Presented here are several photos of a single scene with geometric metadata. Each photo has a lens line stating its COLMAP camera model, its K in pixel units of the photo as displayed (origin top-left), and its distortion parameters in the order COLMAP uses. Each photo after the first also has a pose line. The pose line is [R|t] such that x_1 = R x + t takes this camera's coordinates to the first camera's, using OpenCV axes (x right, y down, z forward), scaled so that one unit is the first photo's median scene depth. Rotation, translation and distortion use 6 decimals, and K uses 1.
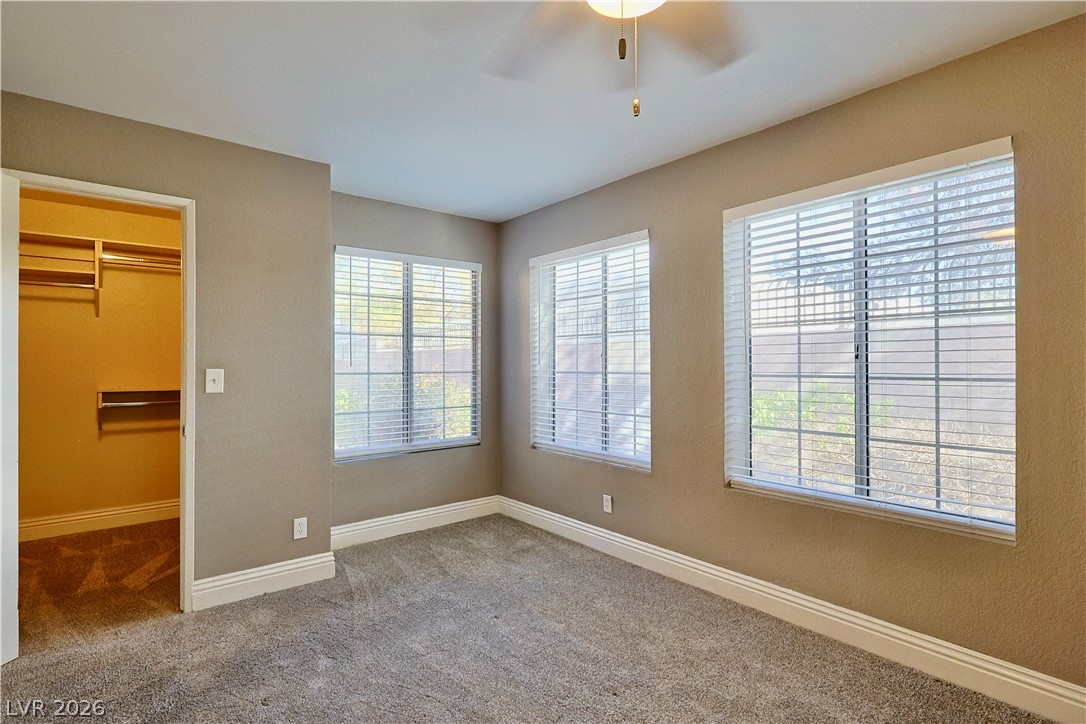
lens RADIAL K [[529.7, 0, 539.5], [0, 529.7, 362.5], [0, 0, 1]] dist [0.018161, -0.000202]
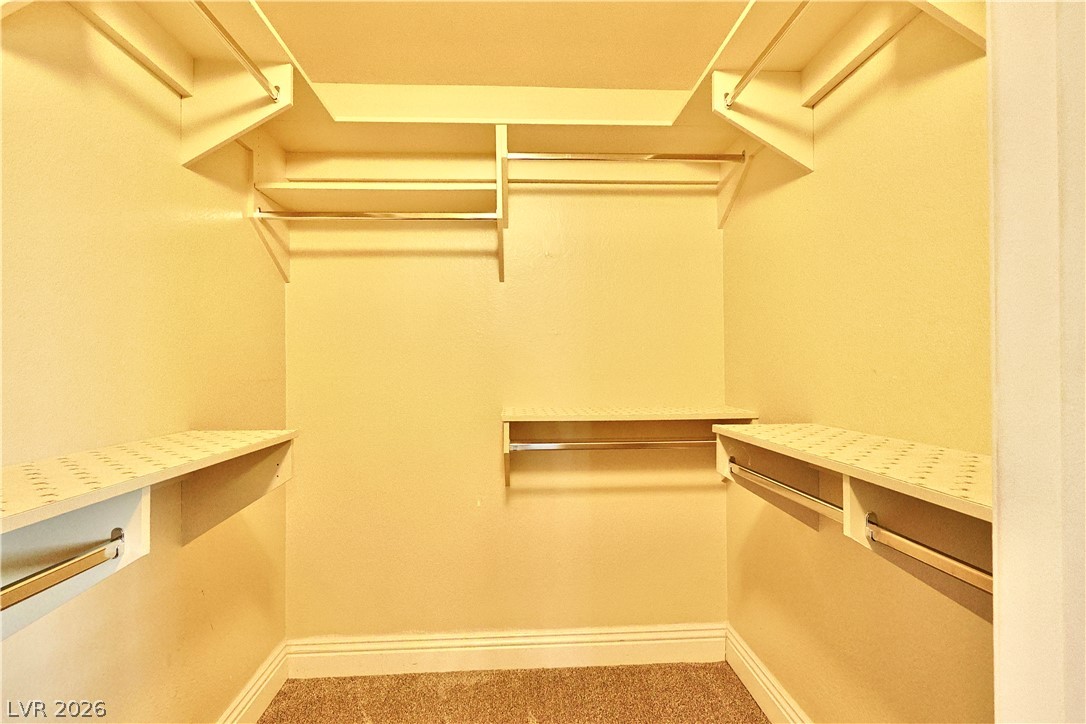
lens RADIAL K [[529.7, 0, 542.2], [0, 529.7, 361.7], [0, 0, 1]] dist [0.018161, -0.000202]
pose [[0.803246, -0.004623, -0.595629, -0.478085], [0.006978, 0.999974, 0.001649, -0.006482], [0.595607, -0.005481, 0.803258, 0.600016]]
